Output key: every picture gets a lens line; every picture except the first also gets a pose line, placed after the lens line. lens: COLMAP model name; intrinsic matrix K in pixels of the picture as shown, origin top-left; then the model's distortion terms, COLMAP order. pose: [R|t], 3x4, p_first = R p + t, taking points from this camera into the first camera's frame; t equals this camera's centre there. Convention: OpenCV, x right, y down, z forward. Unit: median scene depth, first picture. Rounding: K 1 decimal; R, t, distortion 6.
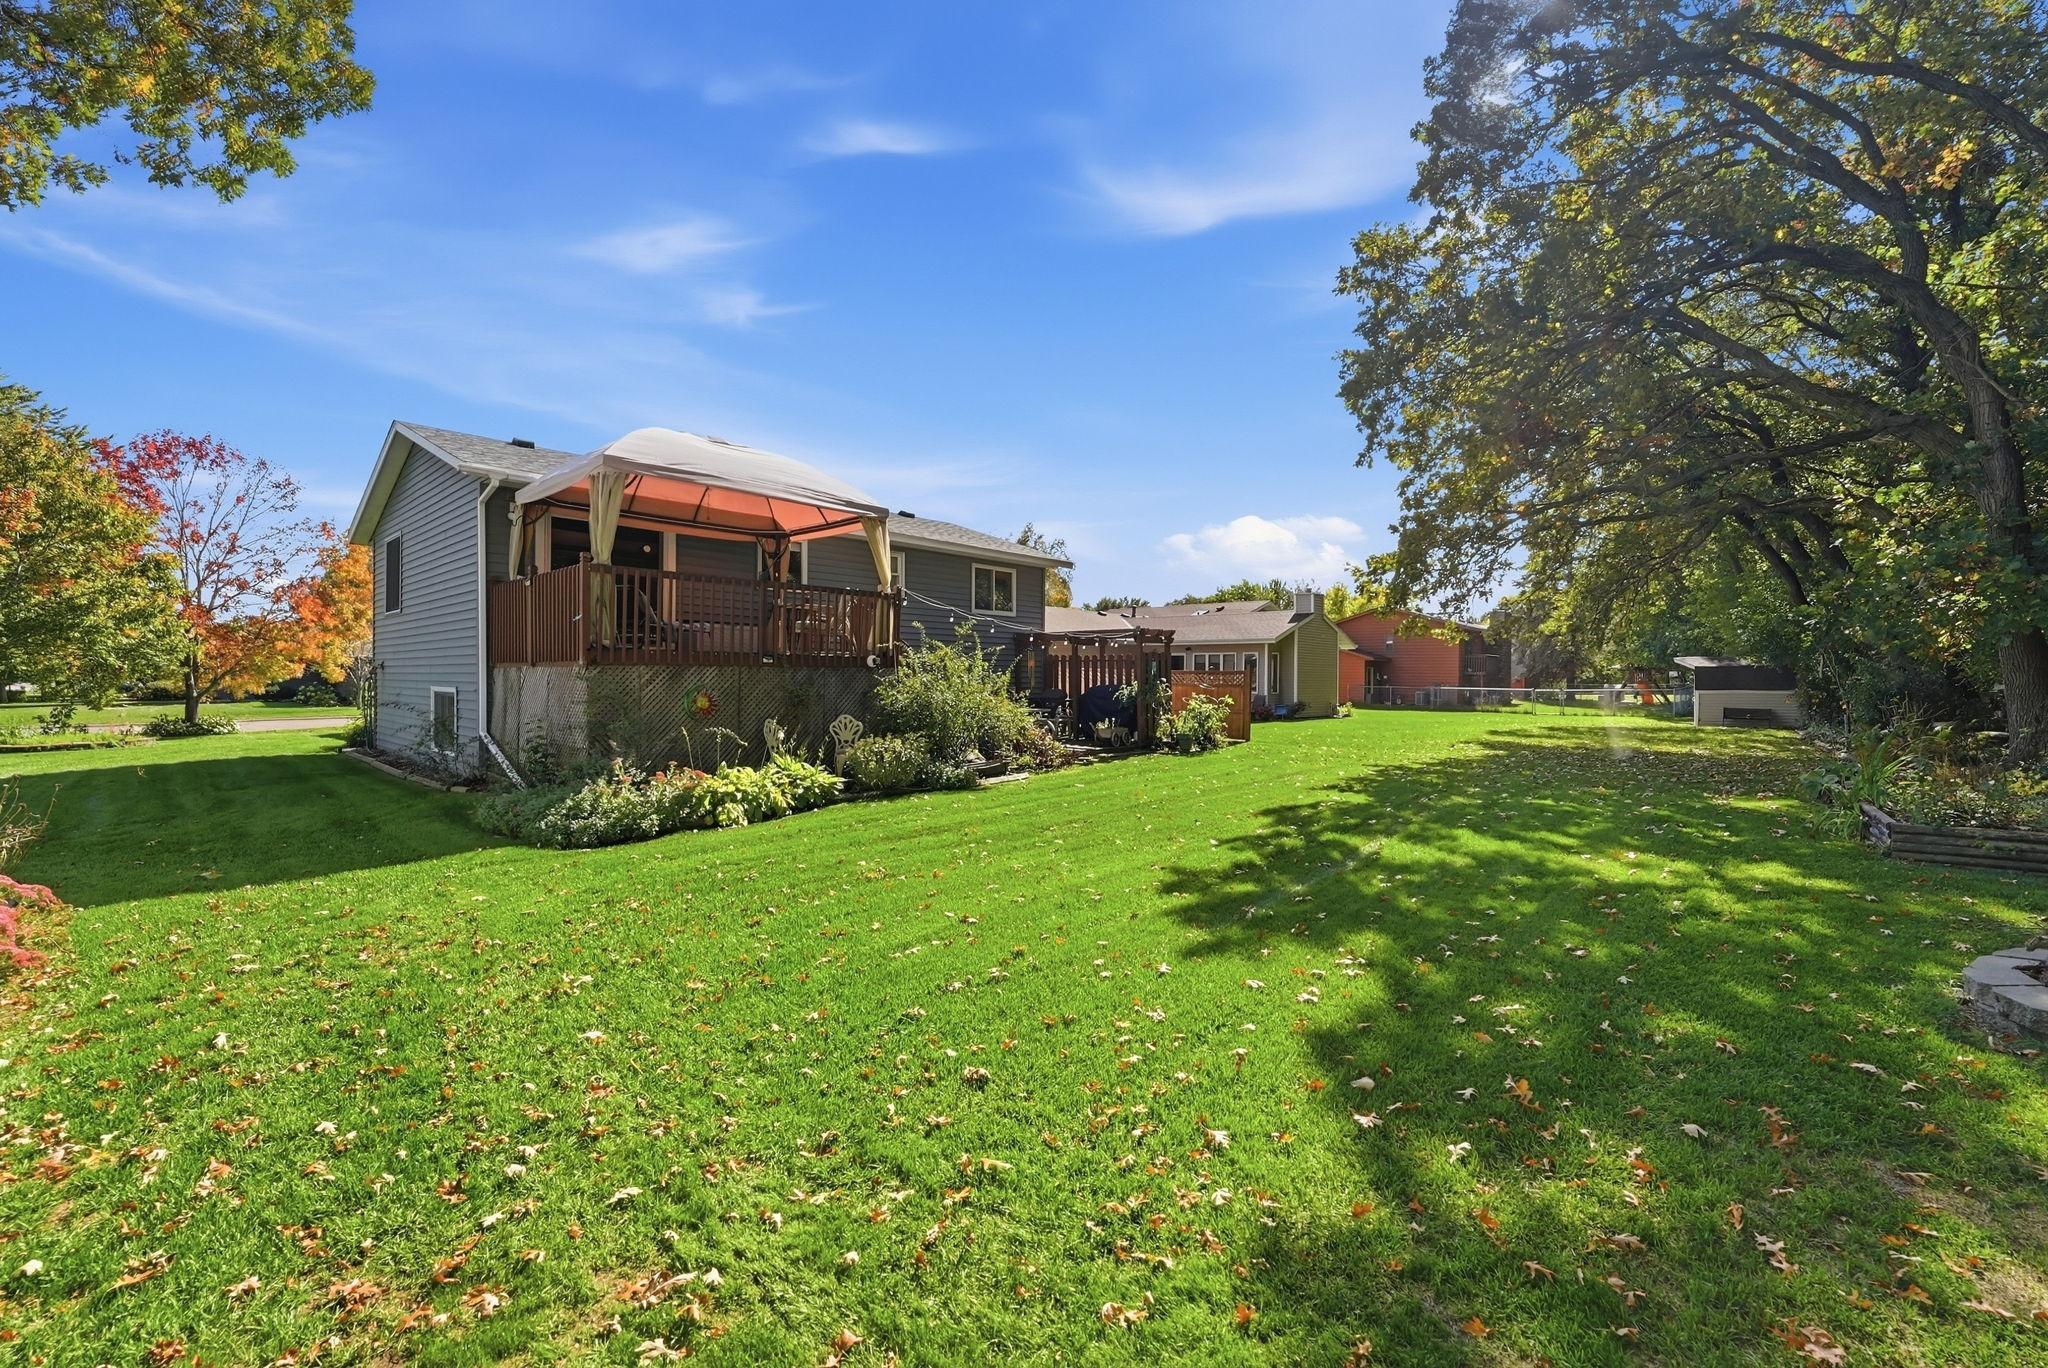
lens RADIAL K [[867.0, 0, 1024.0], [0, 867.0, 684.0], [0, 0, 1]] dist [-0.000354, -0.000086]
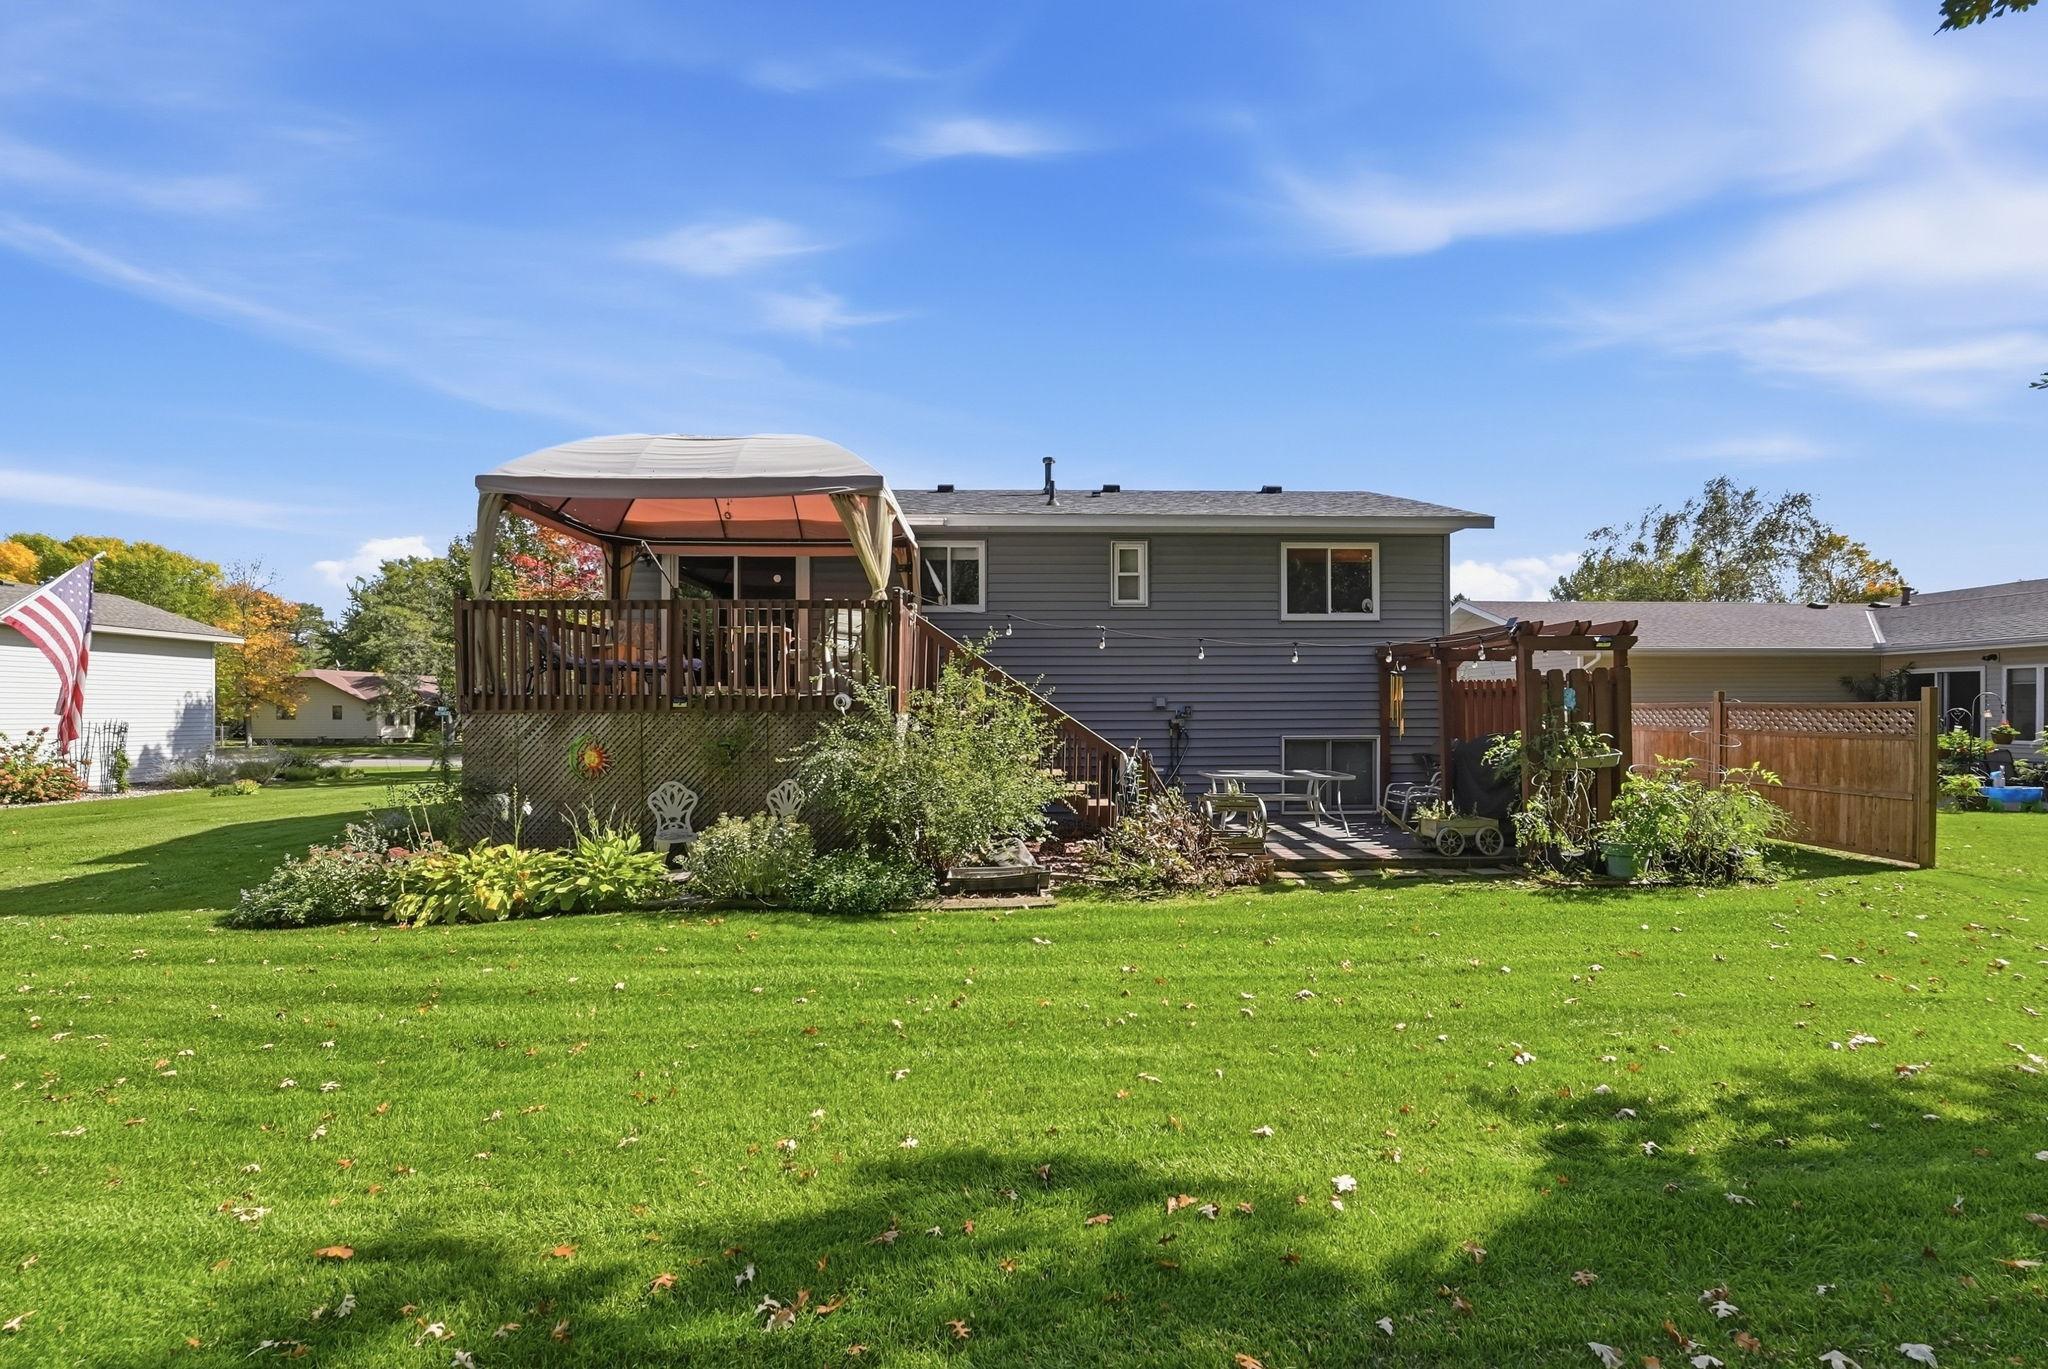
lens RADIAL K [[867.0, 0, 1024.0], [0, 867.0, 684.5], [0, 0, 1]] dist [-0.000354, -0.000086]
pose [[0.676219, -0.023873, -0.736313, 0.399985], [-0.001246, 0.999436, -0.033548, -0.015872], [0.736699, 0.023603, 0.675808, 0.582448]]
